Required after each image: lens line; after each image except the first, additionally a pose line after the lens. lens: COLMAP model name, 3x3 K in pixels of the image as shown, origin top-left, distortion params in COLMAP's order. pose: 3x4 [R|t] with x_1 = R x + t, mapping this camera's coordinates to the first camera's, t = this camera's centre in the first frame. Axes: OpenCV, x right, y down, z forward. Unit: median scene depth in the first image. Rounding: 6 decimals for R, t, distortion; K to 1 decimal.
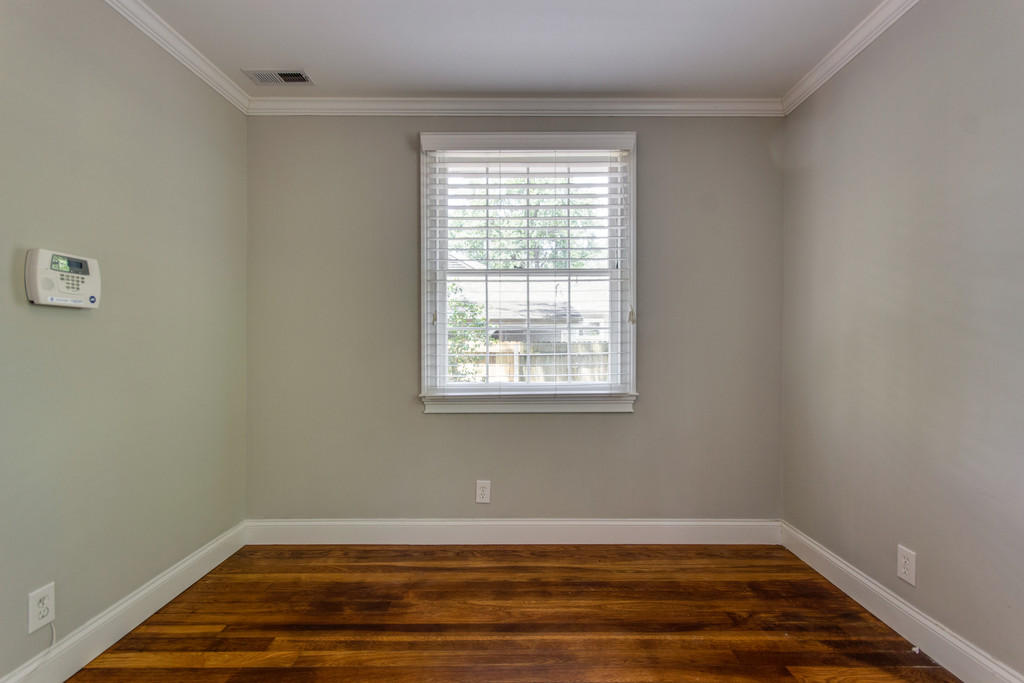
lens RADIAL K [[478.8, 0, 514.1], [0, 478.8, 351.0], [0, 0, 1]] dist [0.005002, 0.000510]
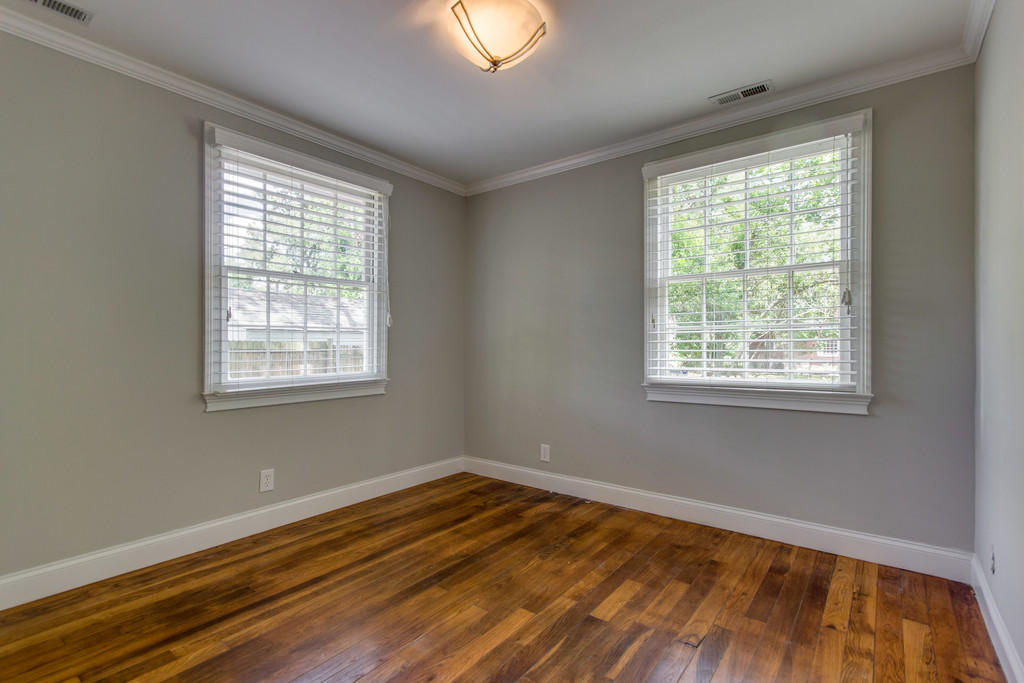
lens RADIAL K [[478.8, 0, 514.1], [0, 478.8, 351.0], [0, 0, 1]] dist [0.005002, 0.000510]
pose [[0.611365, -0.009140, 0.791296, -0.651912], [0.007101, 0.999956, 0.006064, 0.005536], [-0.791317, 0.001912, 0.611403, -0.092142]]
